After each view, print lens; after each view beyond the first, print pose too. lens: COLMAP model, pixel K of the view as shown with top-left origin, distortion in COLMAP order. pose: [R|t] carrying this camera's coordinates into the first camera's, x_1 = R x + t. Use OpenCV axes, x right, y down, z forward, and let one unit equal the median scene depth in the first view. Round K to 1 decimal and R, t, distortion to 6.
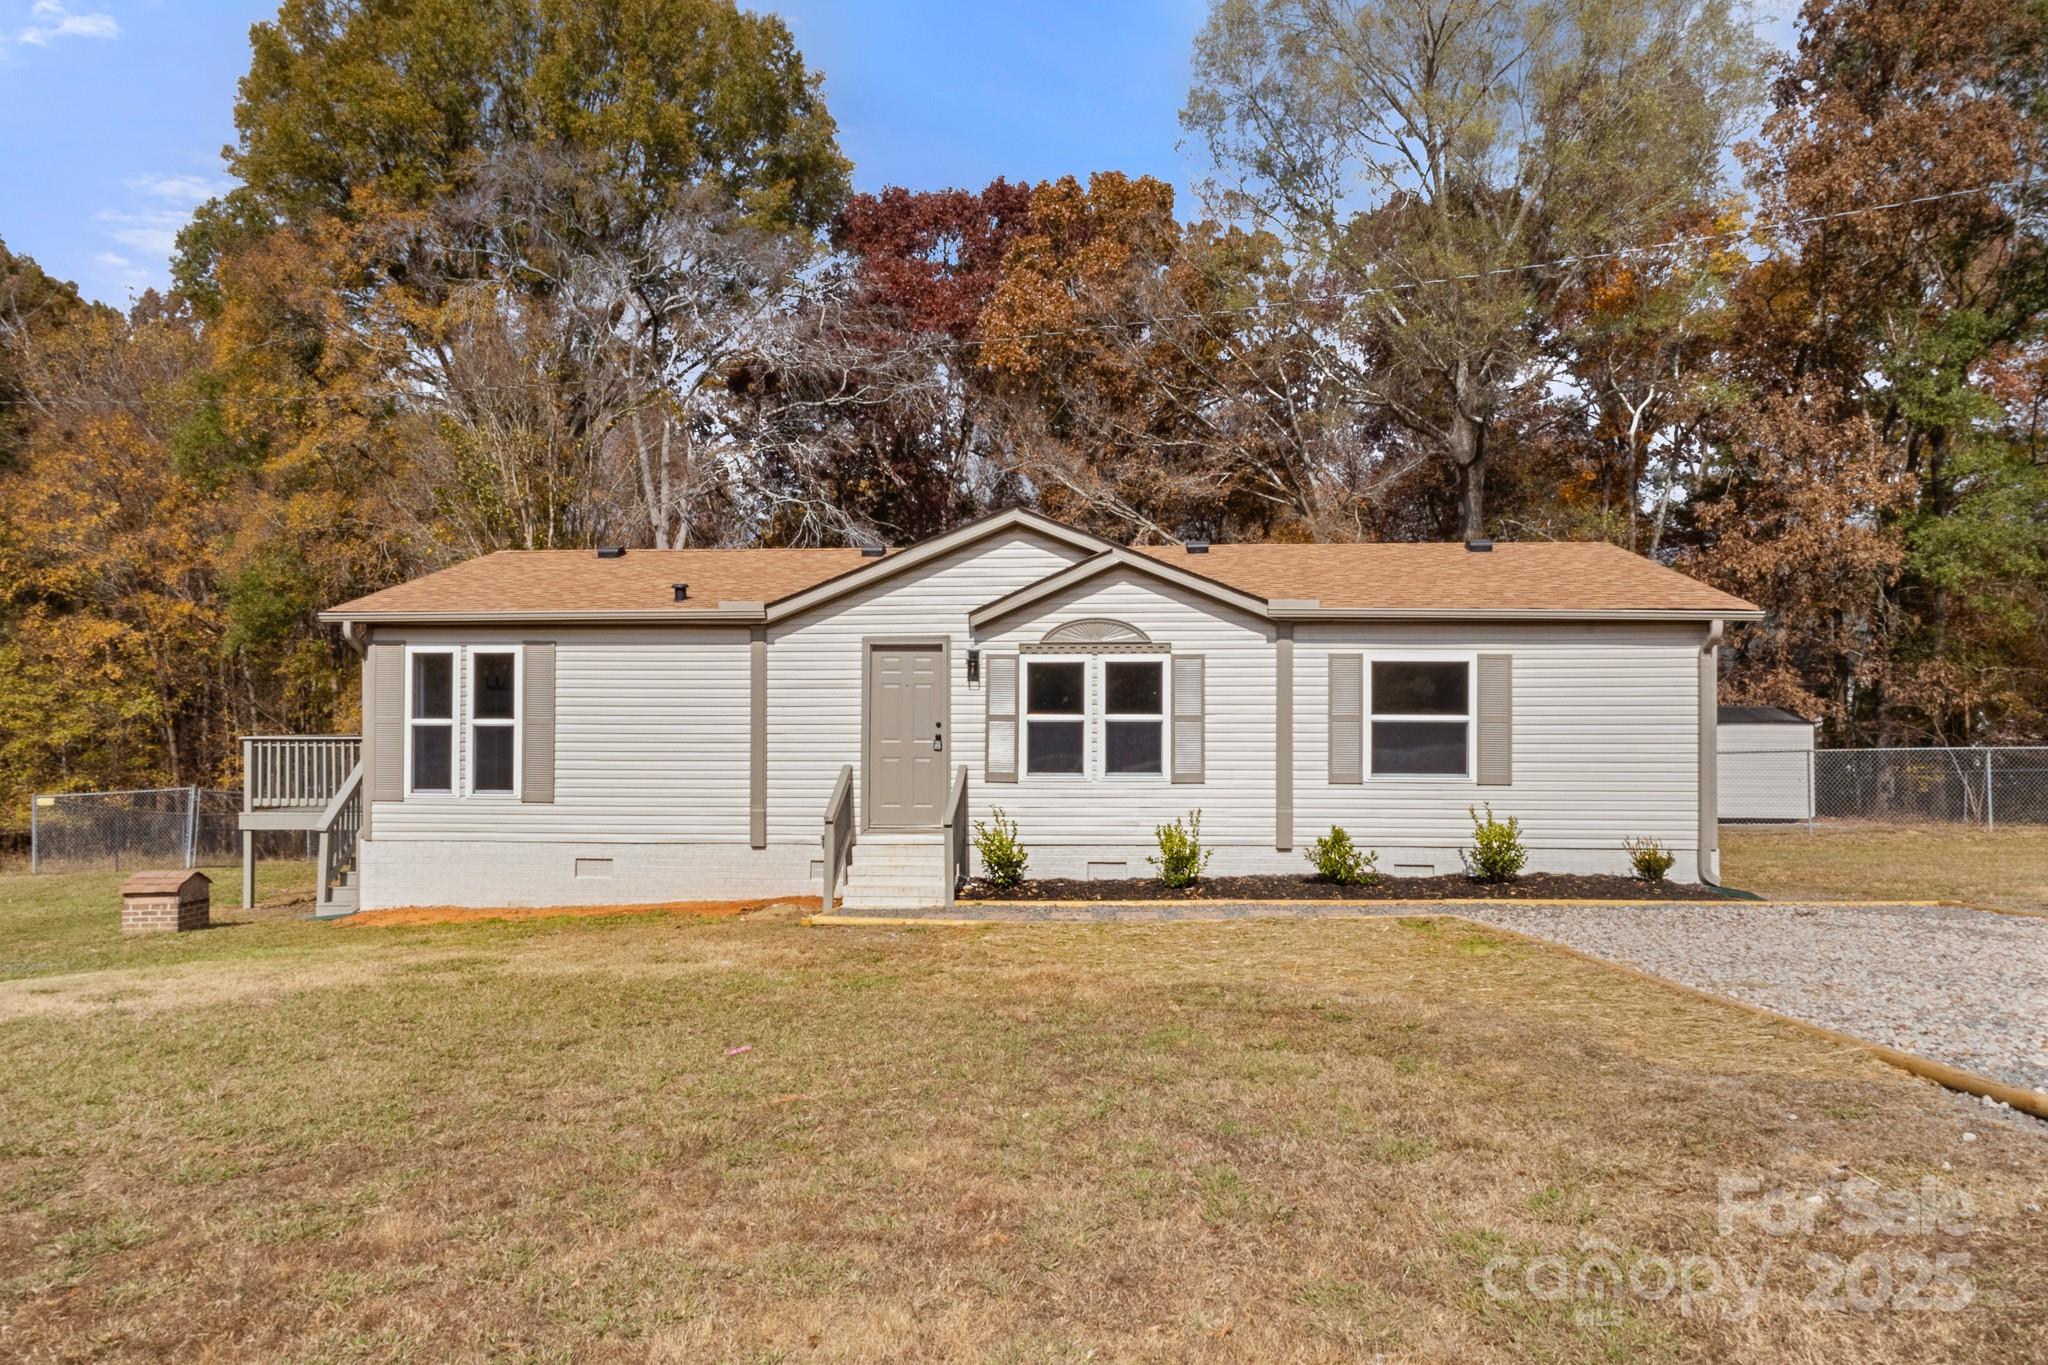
lens RADIAL K [[1449.0, 0, 1028.4], [0, 1449.0, 674.5], [0, 0, 1]] dist [0.012597, 0.002681]
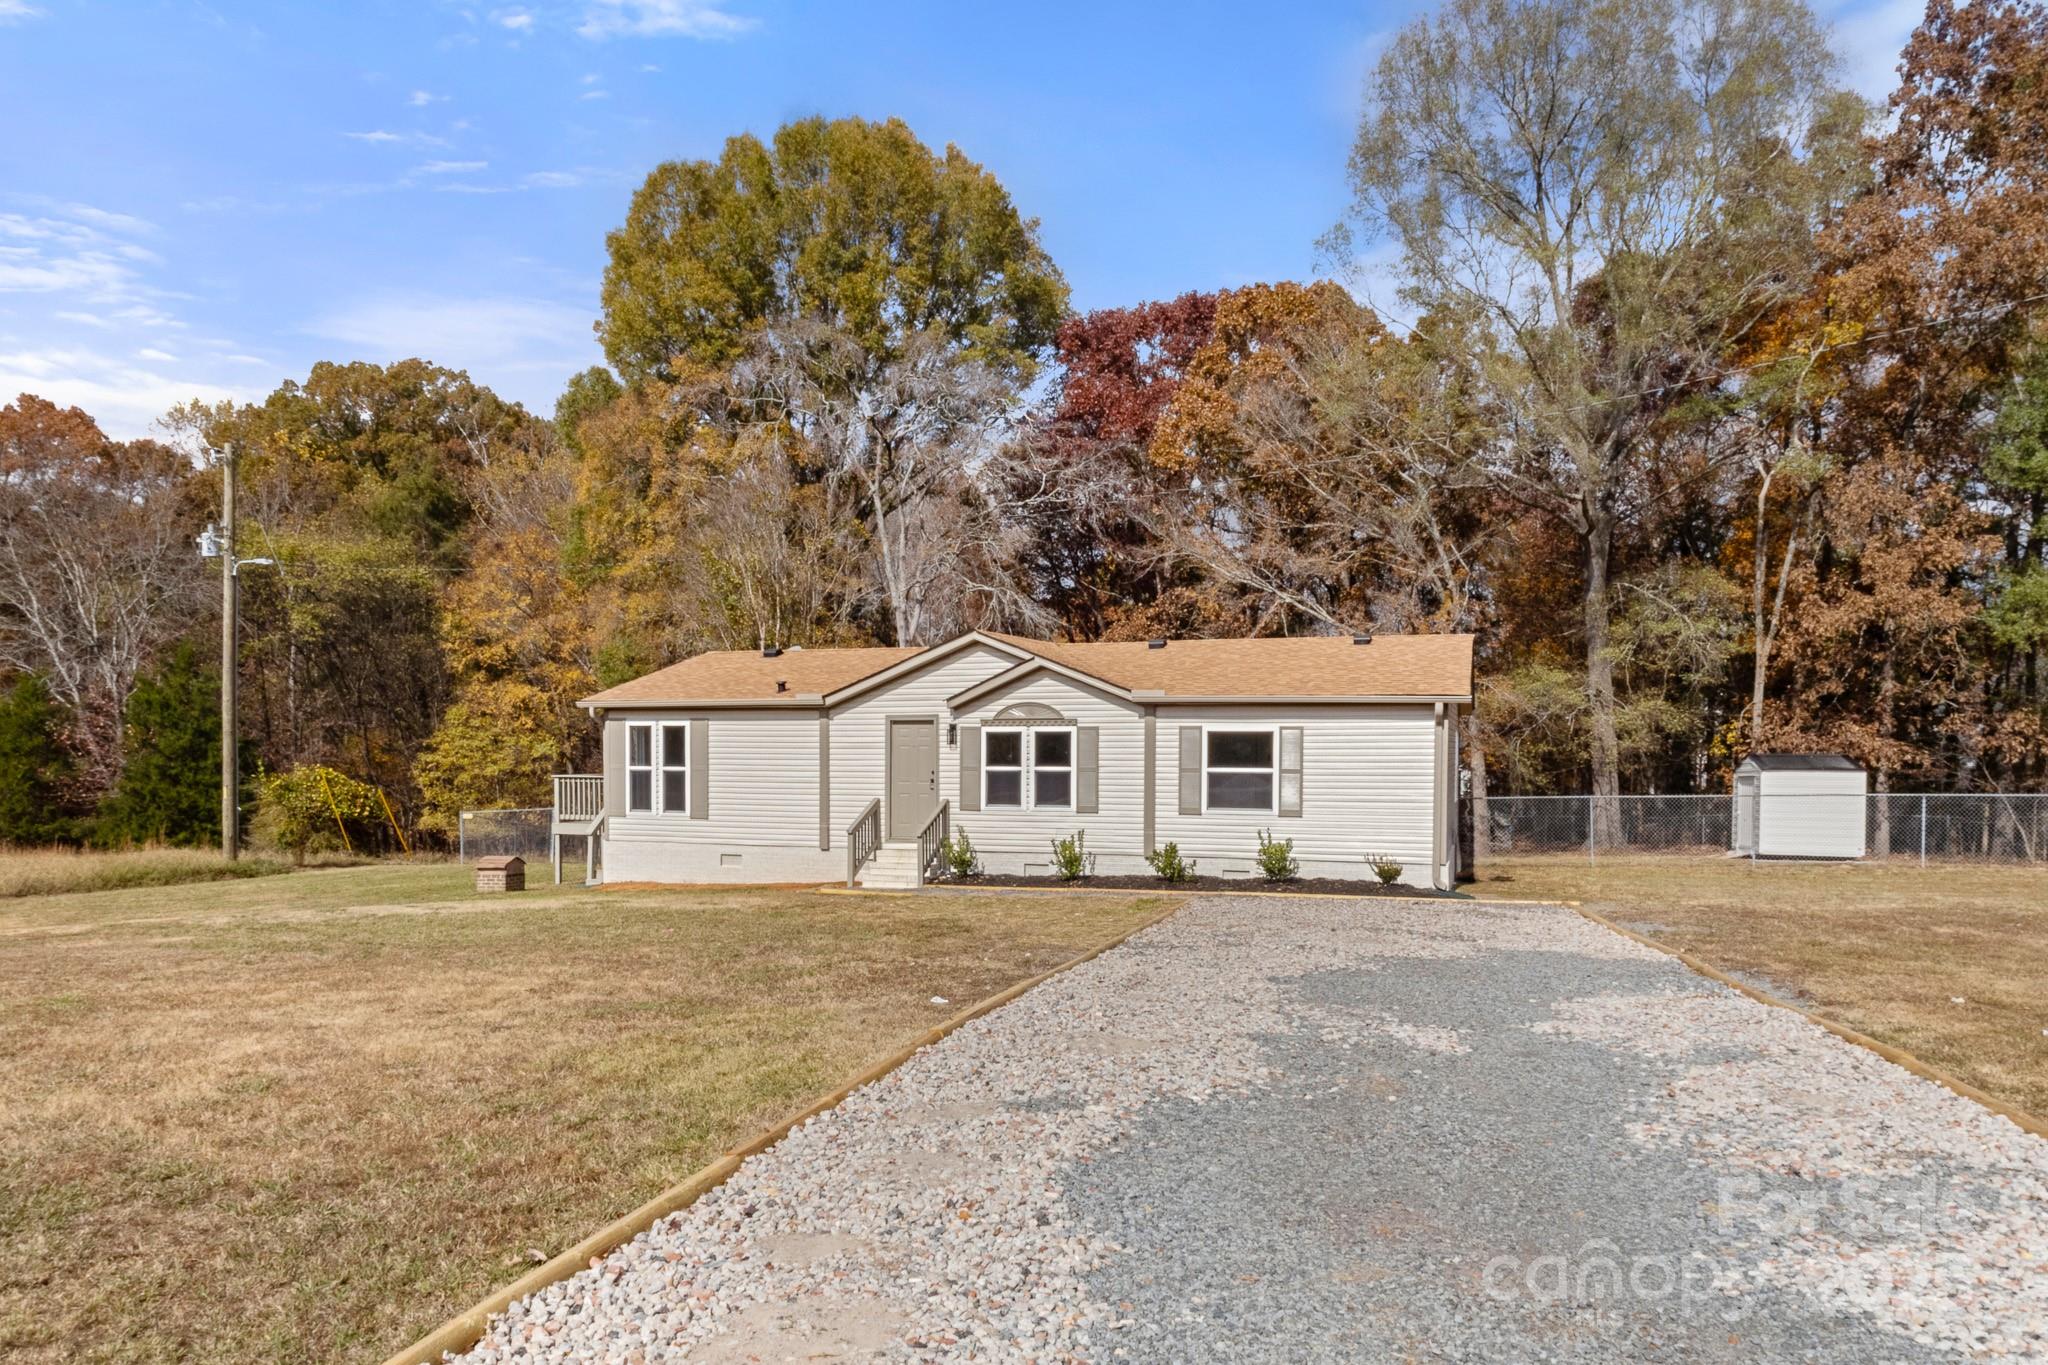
lens RADIAL K [[1449.0, 0, 1020.4], [0, 1449.0, 764.6], [0, 0, 1]] dist [0.012597, 0.002681]
pose [[0.964267, 0.005572, -0.264875, 0.426836], [0.004779, 0.999250, 0.038418, -0.031602], [0.264891, -0.038311, 0.963517, -0.447334]]
